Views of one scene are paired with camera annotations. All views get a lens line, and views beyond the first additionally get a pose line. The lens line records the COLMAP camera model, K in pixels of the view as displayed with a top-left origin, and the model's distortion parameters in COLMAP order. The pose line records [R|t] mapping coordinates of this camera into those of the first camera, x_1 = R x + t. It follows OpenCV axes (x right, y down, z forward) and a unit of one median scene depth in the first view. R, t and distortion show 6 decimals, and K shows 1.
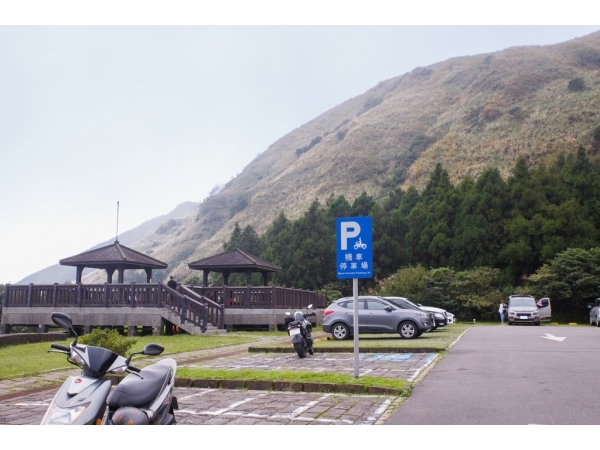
lens RADIAL K [[595.6, 0, 300.0], [0, 595.6, 225.0], [0, 0, 1]] dist [-0.023182, 0.159412]
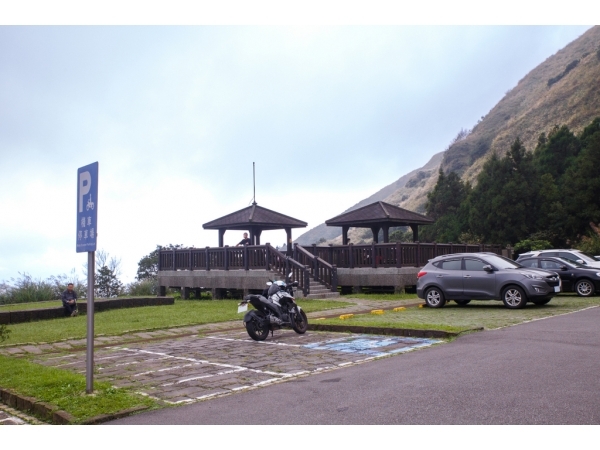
lens RADIAL K [[595.6, 0, 300.0], [0, 595.6, 225.0], [0, 0, 1]] dist [-0.023182, 0.159412]
pose [[0.900081, -0.049285, -0.432926, 0.181806], [0.083866, 0.994600, 0.061136, 0.010928], [0.427575, -0.091335, 0.899354, 0.140032]]
